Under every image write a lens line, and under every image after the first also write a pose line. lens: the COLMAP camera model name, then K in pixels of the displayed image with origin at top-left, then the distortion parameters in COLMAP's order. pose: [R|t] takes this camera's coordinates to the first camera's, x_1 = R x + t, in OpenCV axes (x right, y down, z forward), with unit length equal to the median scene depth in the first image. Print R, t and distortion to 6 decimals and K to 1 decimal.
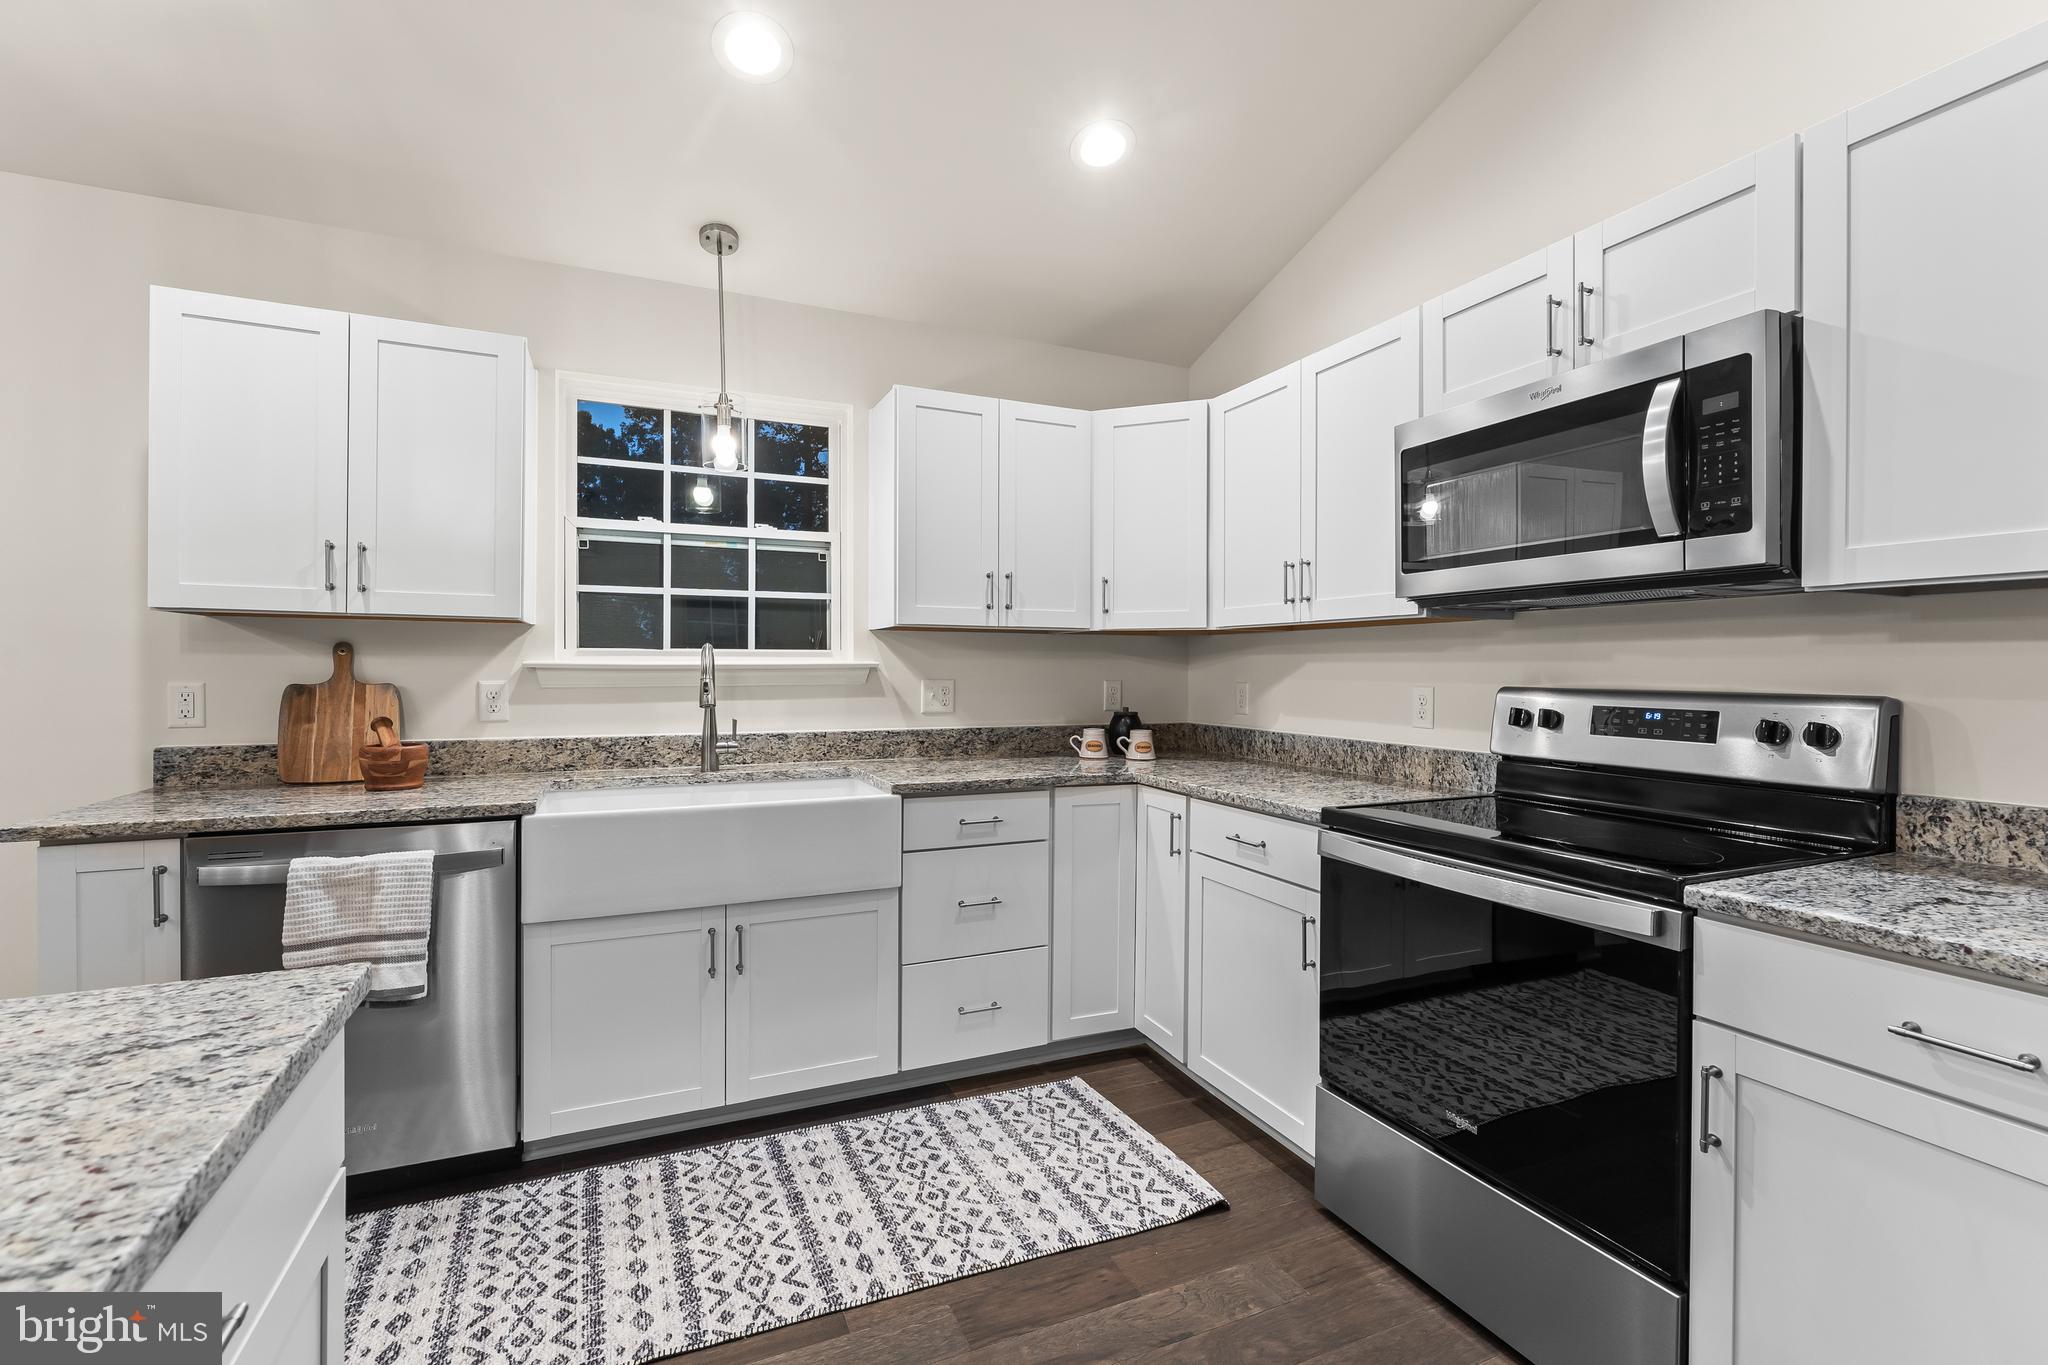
lens RADIAL K [[898.4, 0, 1031.4], [0, 898.4, 667.9], [0, 0, 1]] dist [0.005510, -0.000482]
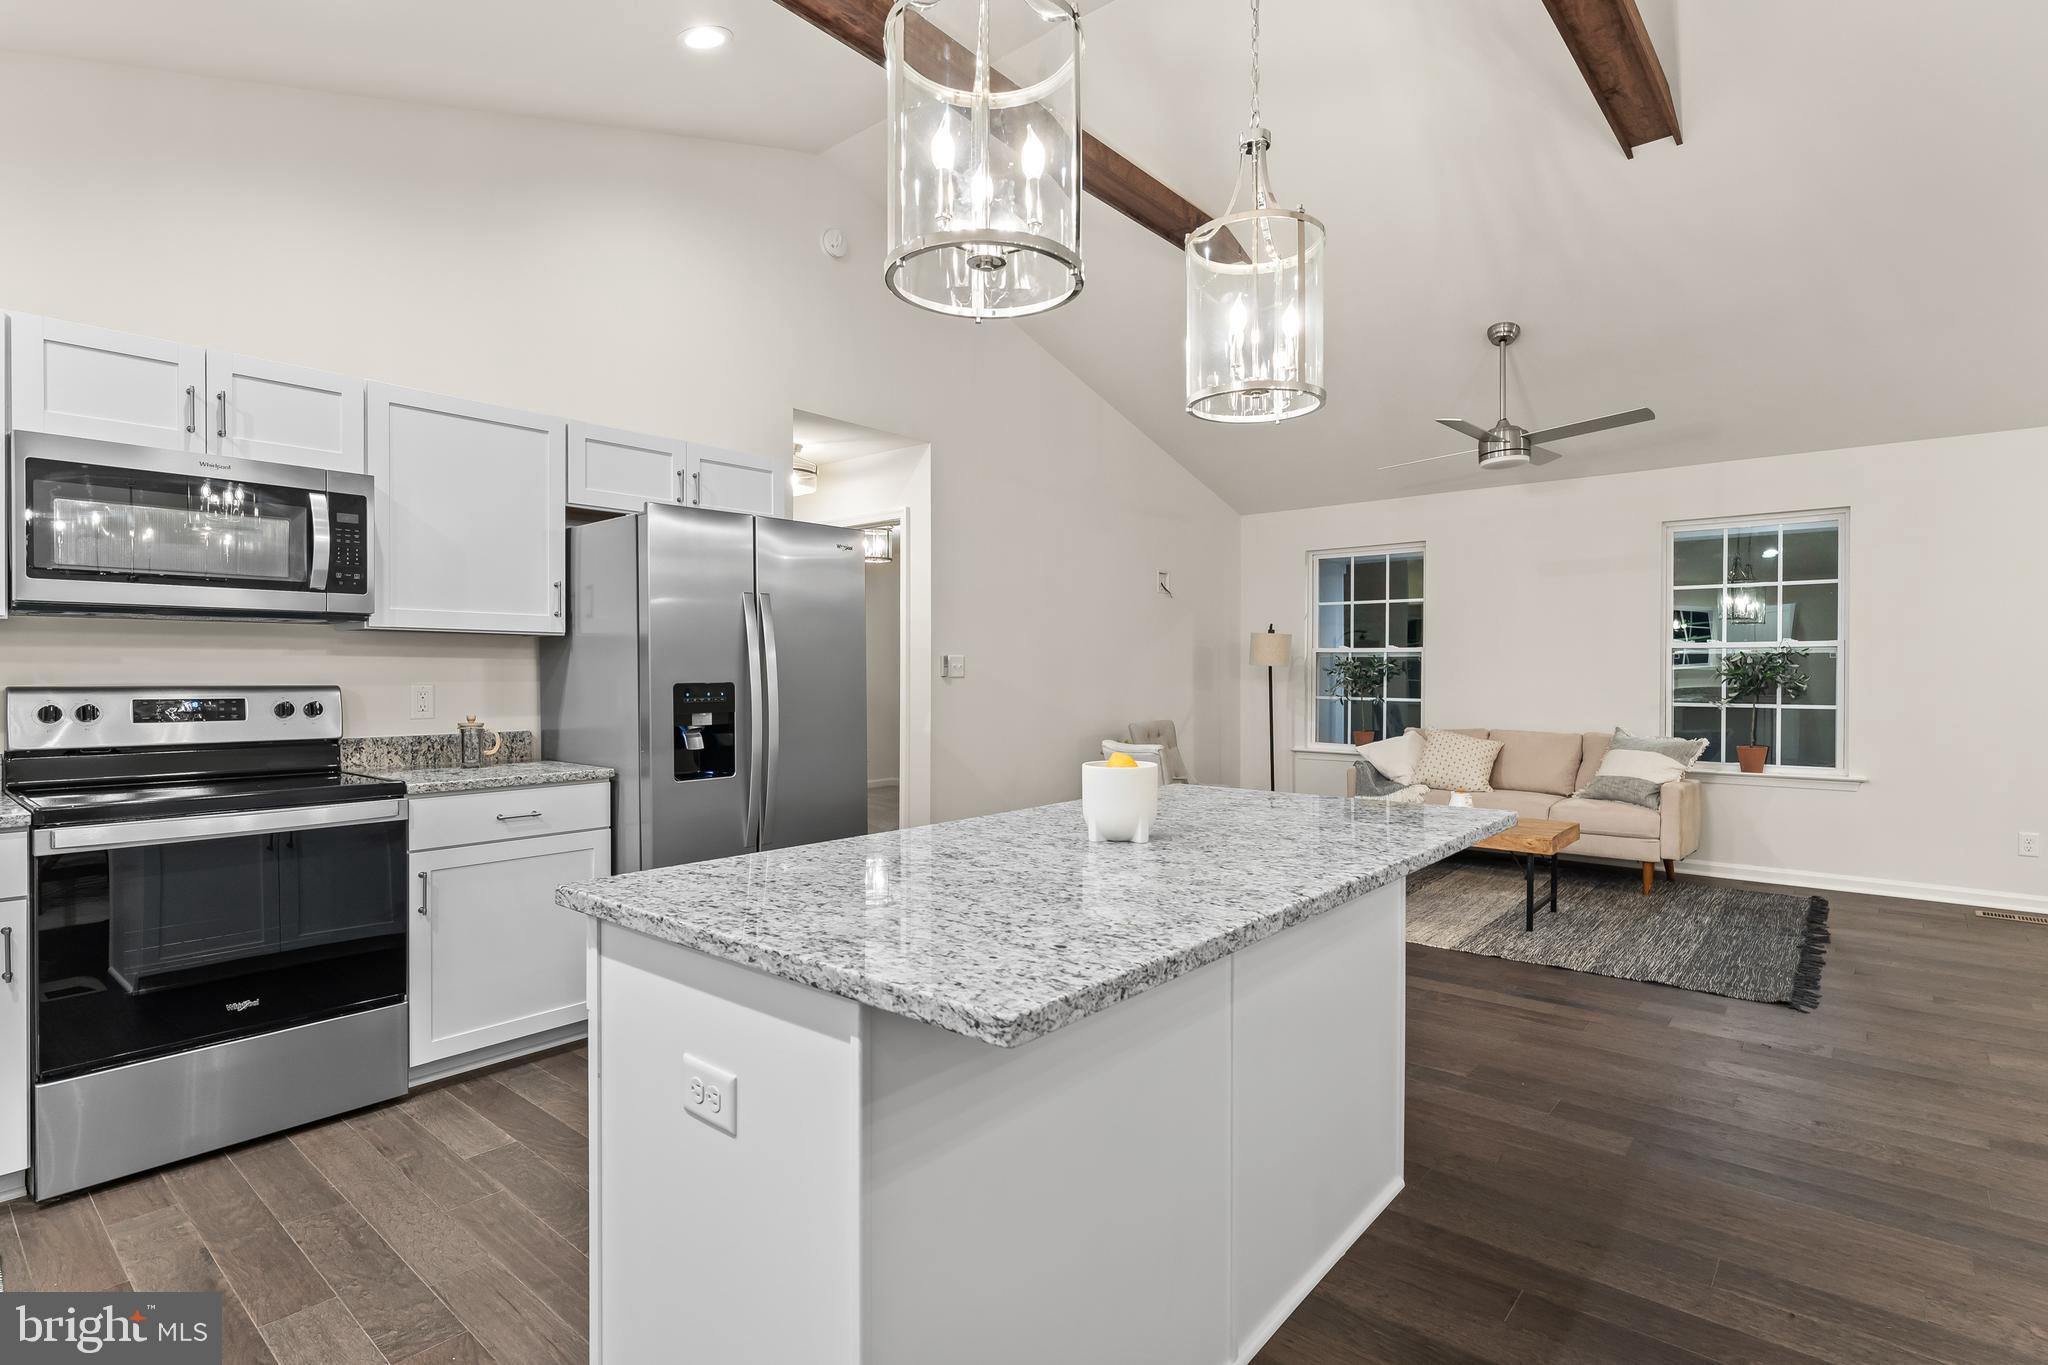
lens RADIAL K [[1010.7, 0, 992.5], [0, 1010.7, 681.9], [0, 0, 1]] dist [0.000016, -0.000433]
pose [[-0.405816, -0.011739, 0.913879, -0.960069], [-0.003119, 0.999929, 0.011460, -0.001962], [-0.913949, 0.001800, -0.405824, 0.406586]]
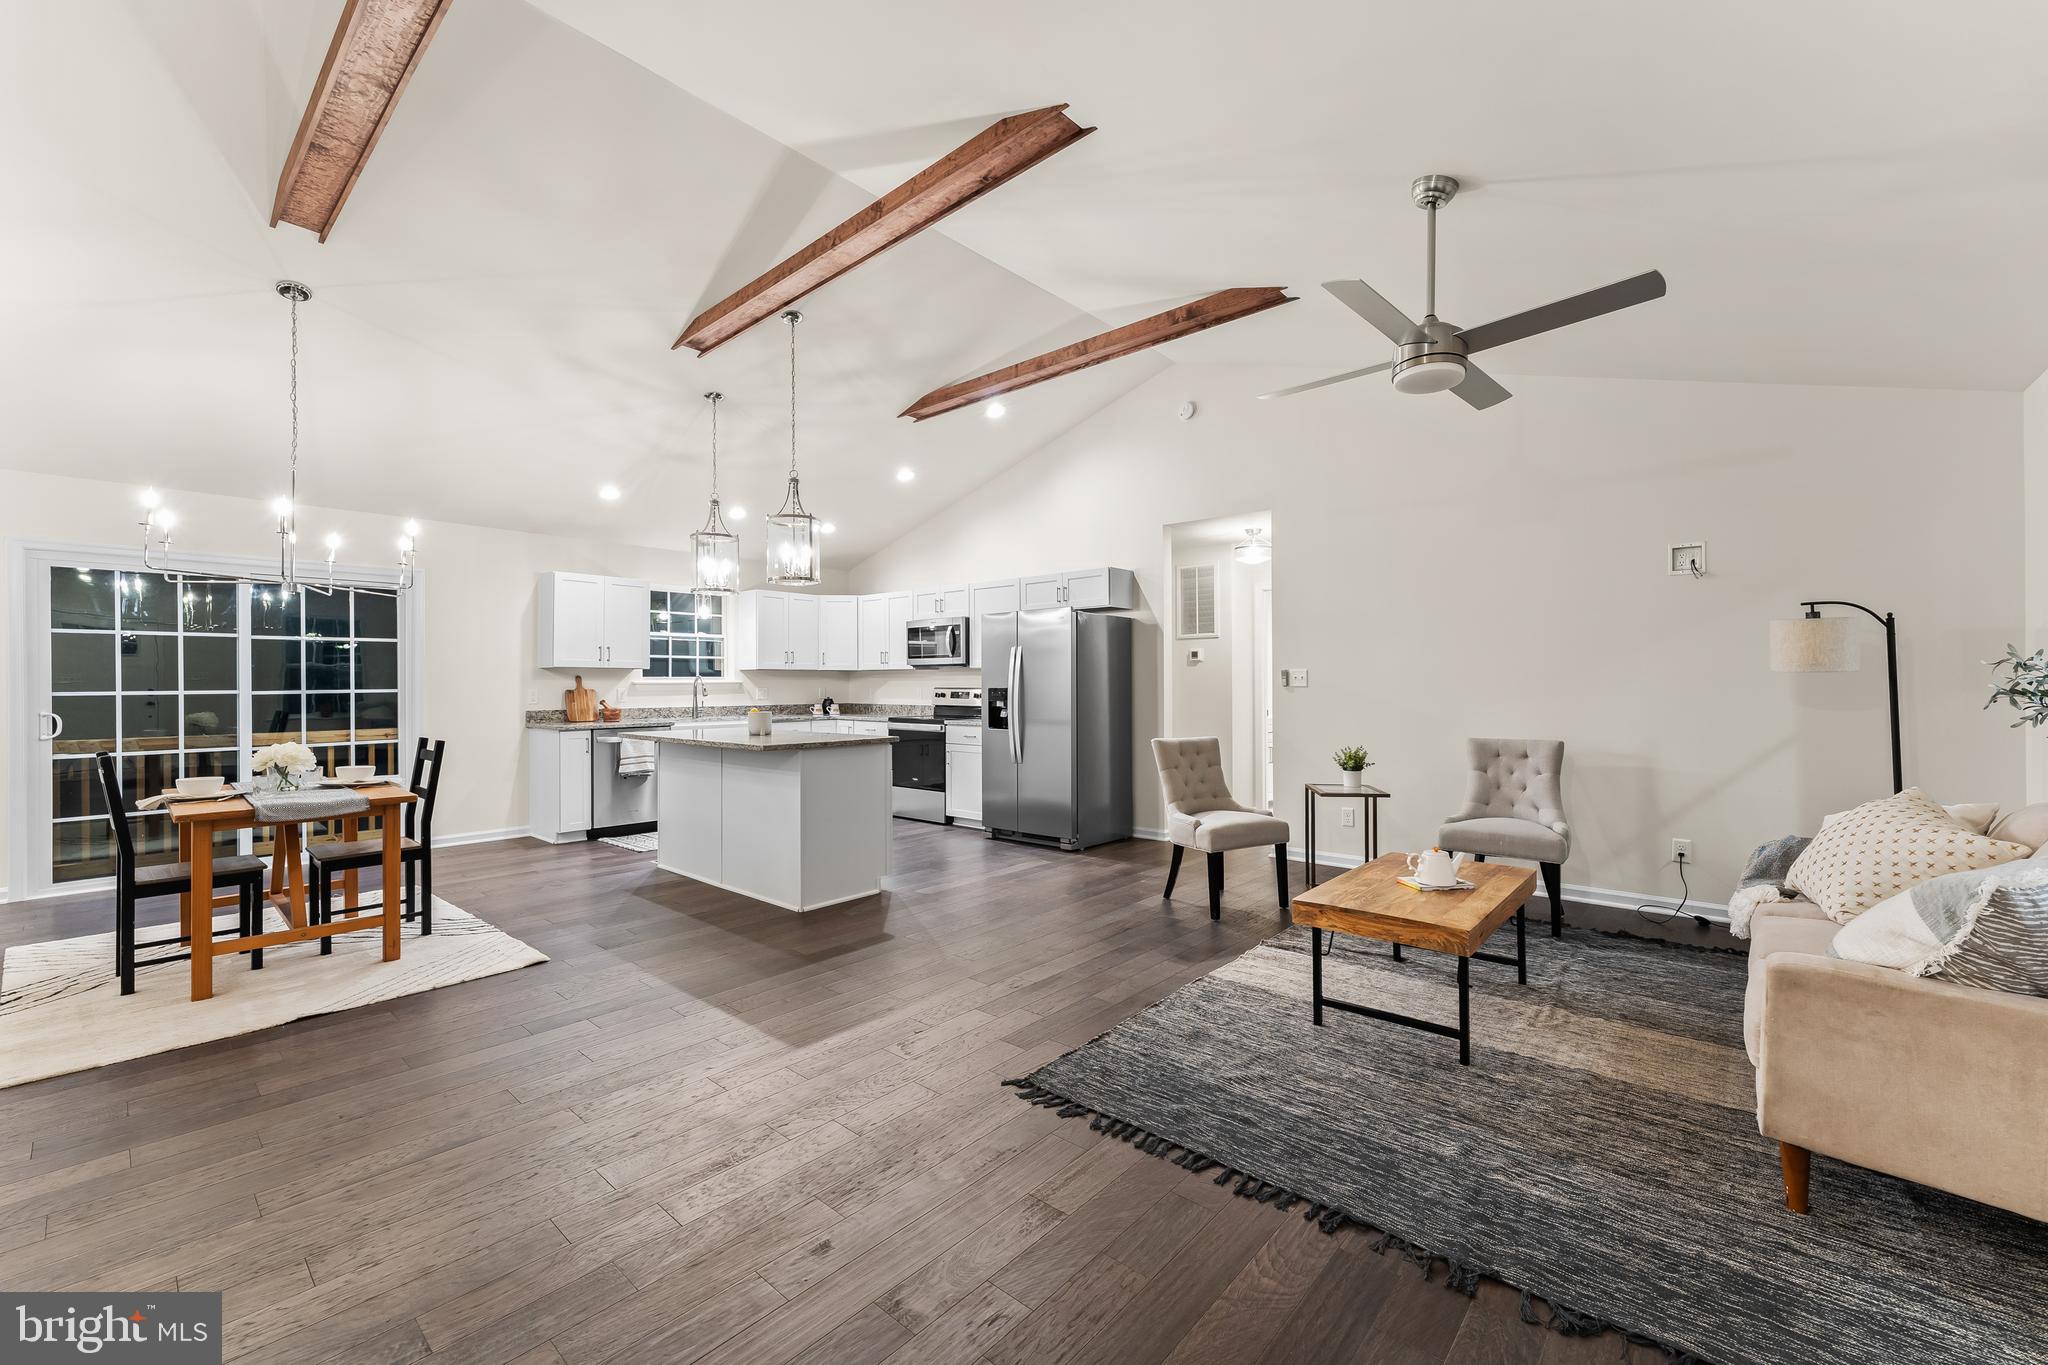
lens RADIAL K [[824.8, 0, 1030.0], [0, 824.8, 679.9], [0, 0, 1]] dist [0.001498, 0.000347]
pose [[0.917964, -0.004735, 0.396636, -0.477437], [0.005173, 0.999987, -0.000036, -0.007604], [-0.396630, 0.002085, 0.917976, -2.256396]]
